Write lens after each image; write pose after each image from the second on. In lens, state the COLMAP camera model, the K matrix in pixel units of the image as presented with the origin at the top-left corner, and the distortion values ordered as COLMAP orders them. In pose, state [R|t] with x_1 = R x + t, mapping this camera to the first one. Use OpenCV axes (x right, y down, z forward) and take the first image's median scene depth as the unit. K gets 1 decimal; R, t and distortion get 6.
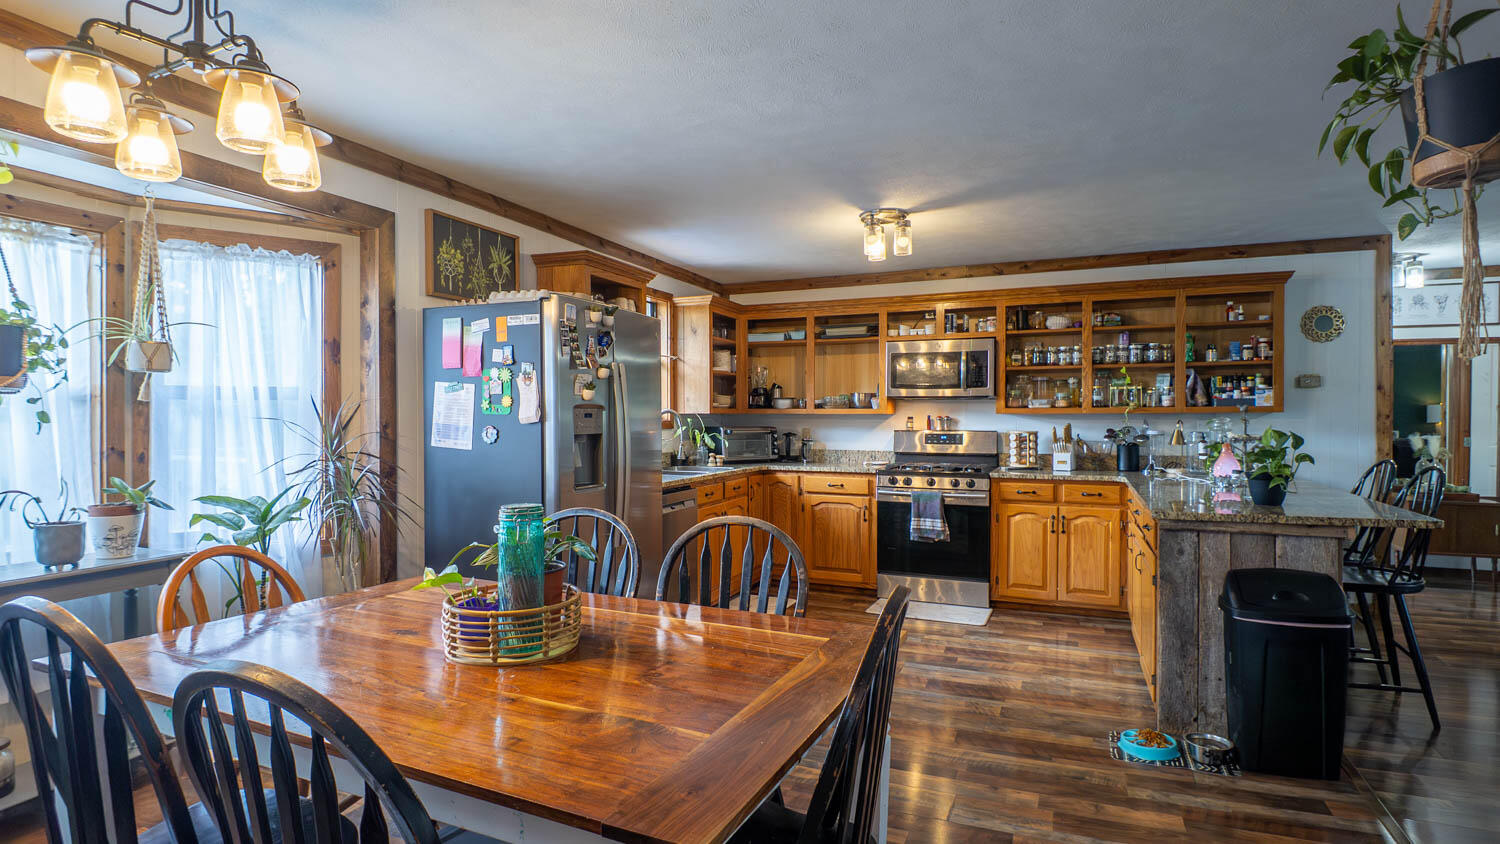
lens RADIAL K [[769.7, 0, 747.5], [0, 769.7, 421.0], [0, 0, 1]] dist [0.050354, -0.056485]
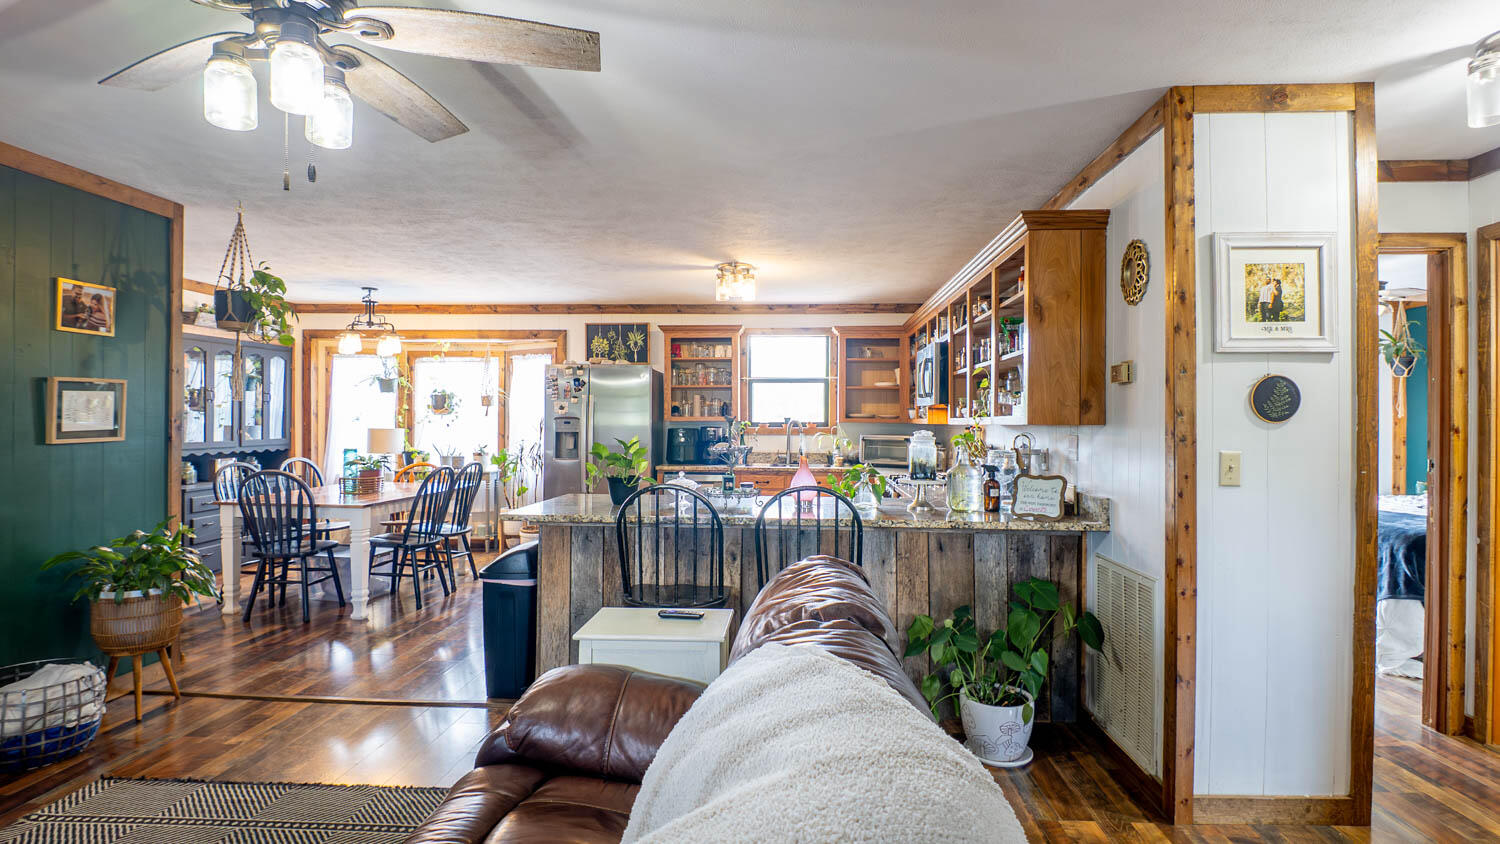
lens RADIAL K [[769.7, 0, 747.5], [0, 769.7, 421.0], [0, 0, 1]] dist [0.050354, -0.056485]
pose [[0.325824, 0.001355, -0.945429, 1.099304], [-0.013995, 0.999896, -0.003390, -0.006485], [0.945327, 0.014336, 0.325809, 0.485697]]
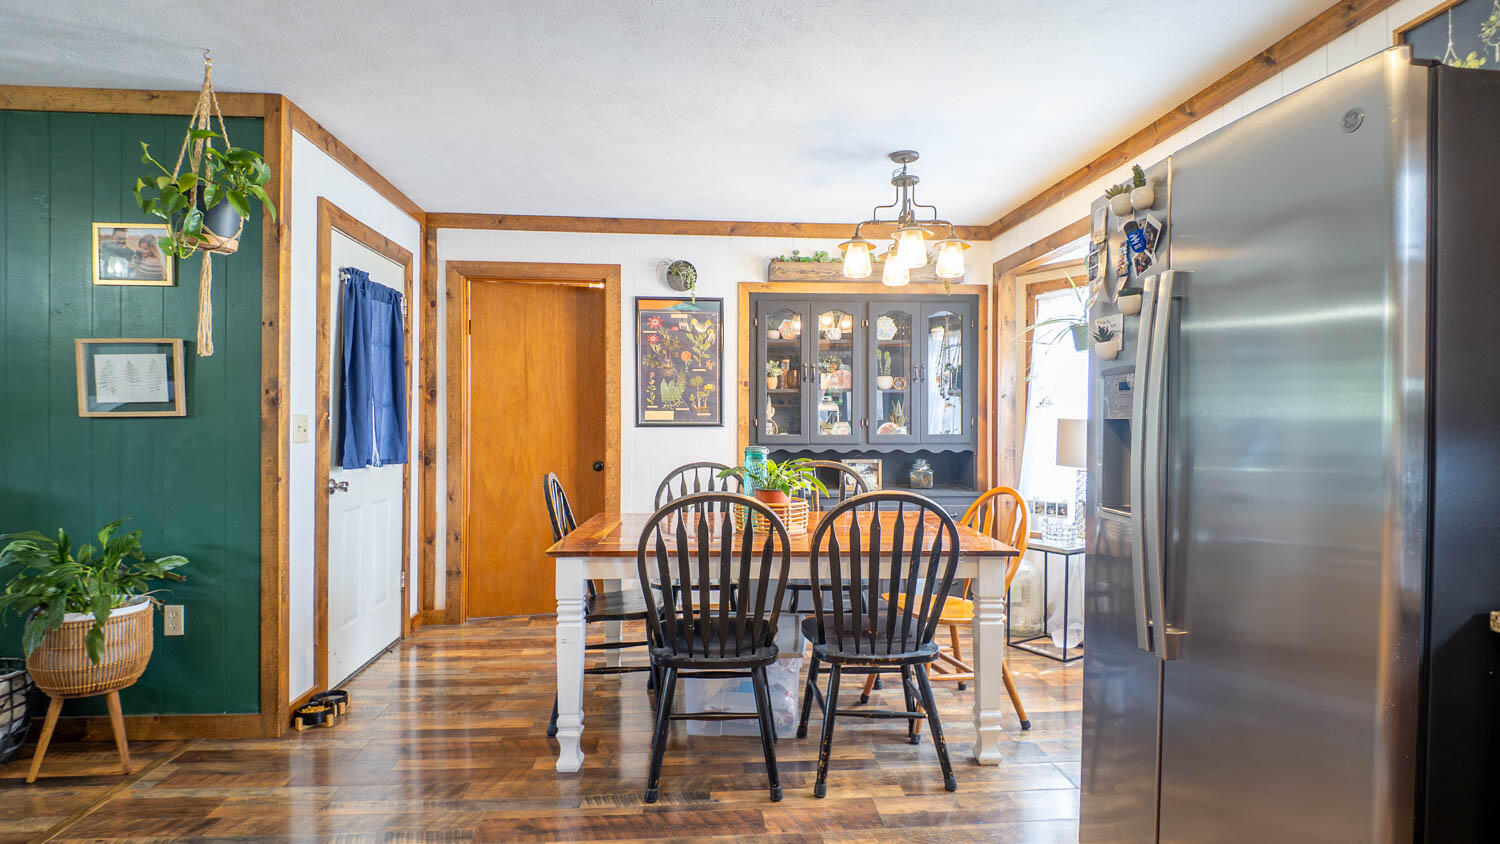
lens RADIAL K [[773.9, 0, 758.1], [0, 773.9, 426.3], [0, 0, 1]] dist [0.022296, -0.040347]
pose [[-0.889266, -0.004103, -0.457372, 0.176611], [-0.011992, 0.999825, 0.014345, 0.010709], [0.457233, 0.018241, -0.889160, 0.843341]]
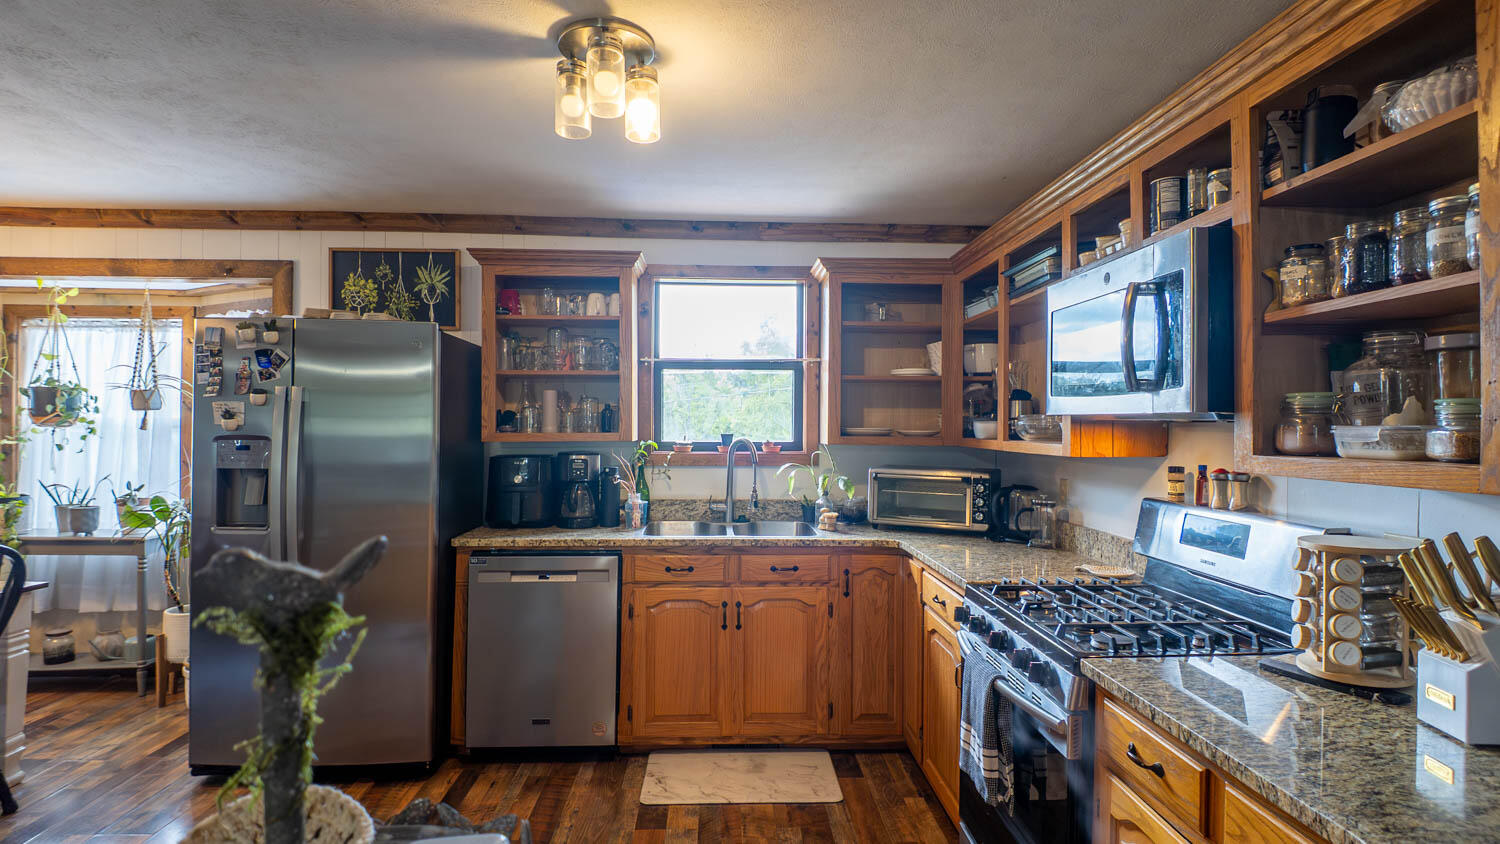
lens RADIAL K [[769.7, 0, 747.5], [0, 769.7, 421.0], [0, 0, 1]] dist [0.050354, -0.056485]
pose [[0.421828, -0.001850, -0.906674, 0.517769], [-0.015744, 0.999832, -0.009365, -0.023454], [0.906539, 0.018225, 0.421728, 0.700927]]
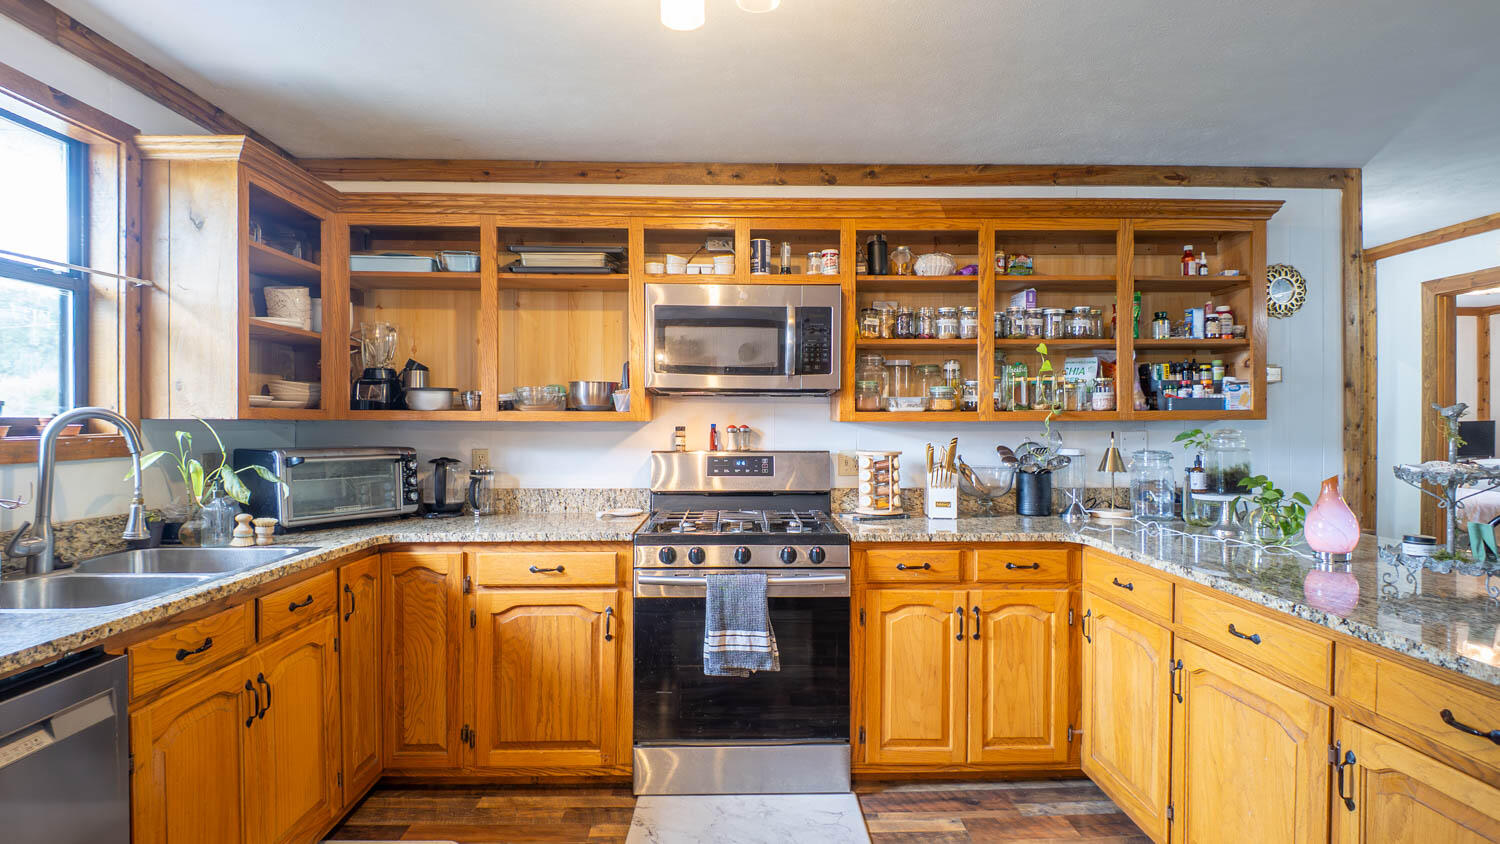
lens RADIAL K [[769.7, 0, 747.5], [0, 769.7, 421.0], [0, 0, 1]] dist [0.050354, -0.056485]
pose [[0.910160, 0.002824, 0.414247, 0.028901], [0.002116, 0.999932, -0.011465, -0.003435], [-0.414251, 0.011312, 0.910092, 0.519793]]
